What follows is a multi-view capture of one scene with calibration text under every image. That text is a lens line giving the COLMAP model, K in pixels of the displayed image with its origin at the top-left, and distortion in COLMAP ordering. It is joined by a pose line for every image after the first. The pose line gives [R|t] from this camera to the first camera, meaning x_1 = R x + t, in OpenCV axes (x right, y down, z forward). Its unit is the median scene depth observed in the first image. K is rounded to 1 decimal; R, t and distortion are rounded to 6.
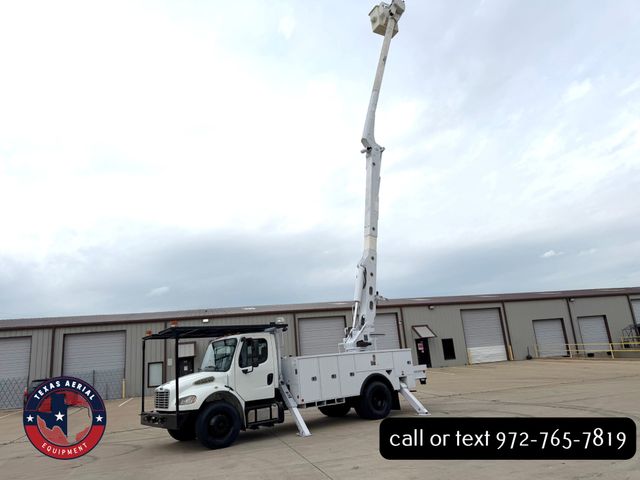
lens RADIAL K [[454.8, 0, 315.5], [0, 454.8, 236.2], [0, 0, 1]] dist [0.080541, -0.112933]
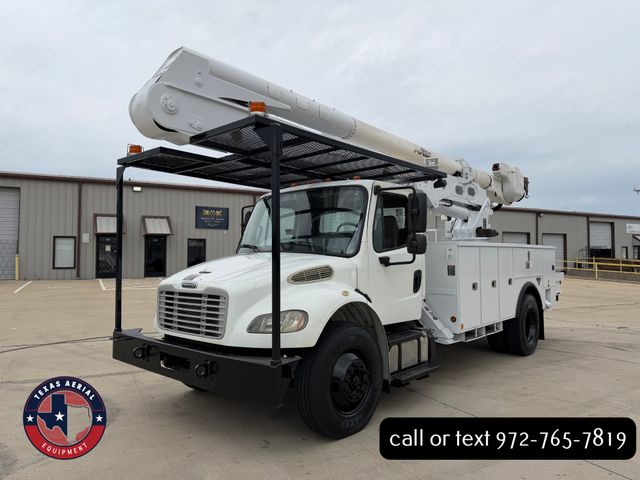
lens RADIAL K [[452.4, 0, 321.5], [0, 452.4, 239.7], [0, 0, 1]] dist [0.082873, -0.113487]
pose [[0.970033, 0.092805, 0.224549, -0.188601], [-0.140078, 0.968739, 0.204749, 0.119028], [-0.198528, -0.230068, 0.952709, 0.368880]]
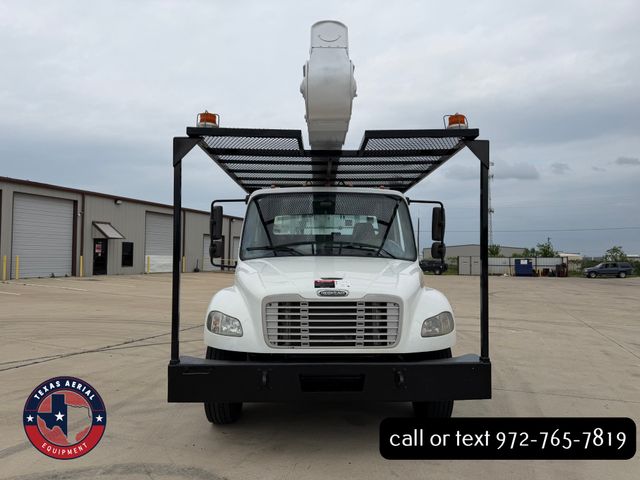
lens RADIAL K [[452.4, 0, 321.5], [0, 452.4, 239.7], [0, 0, 1]] dist [0.082873, -0.113487]
pose [[0.558230, 0.123038, 0.820512, -0.371630], [-0.274121, 0.960759, 0.042428, 0.167421], [-0.783094, -0.248604, 0.570052, 0.490017]]
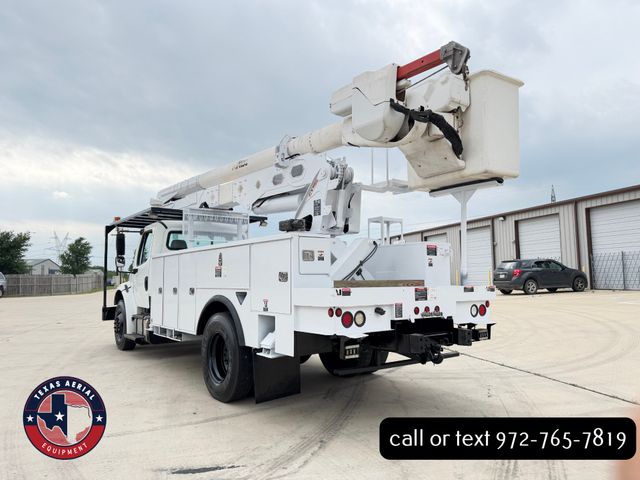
lens RADIAL K [[451.8, 0, 320.3], [0, 451.8, 235.0], [0, 0, 1]] dist [0.088855, -0.110056]
pose [[0.038851, -0.008764, -0.999207, 0.398900], [0.277955, 0.960591, 0.002382, 0.195639], [0.959808, -0.277827, 0.039756, 0.786775]]
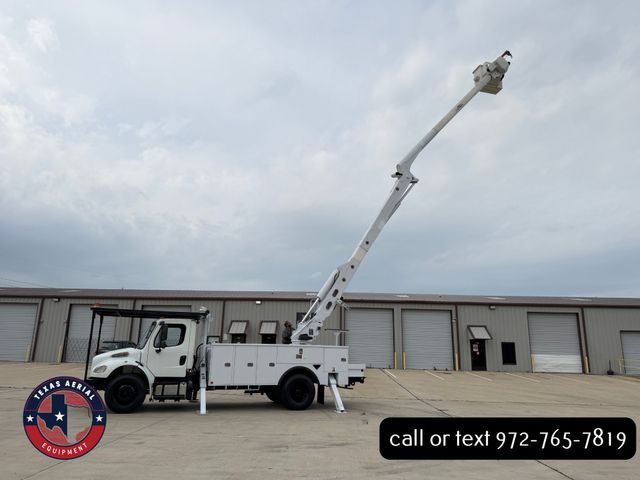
lens RADIAL K [[454.3, 0, 320.4], [0, 454.3, 237.8], [0, 0, 1]] dist [0.082816, -0.115083]
pose [[0.959672, 0.037413, -0.278622, 0.330539], [-0.027487, 0.998843, 0.039448, -0.026933], [0.279776, -0.030199, 0.959590, 0.012991]]
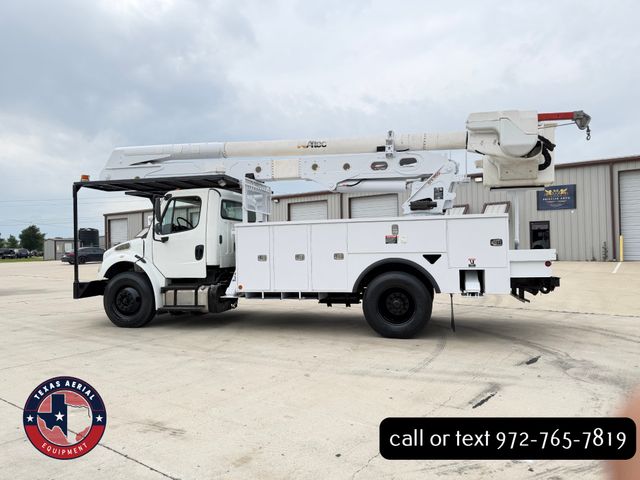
lens RADIAL K [[454.3, 0, 320.4], [0, 454.3, 237.8], [0, 0, 1]] dist [0.082816, -0.115083]
pose [[0.642937, 0.053910, -0.764020, 0.344457], [0.168624, 0.963082, 0.209857, 0.109713], [0.747127, -0.263757, 0.610110, 0.449749]]
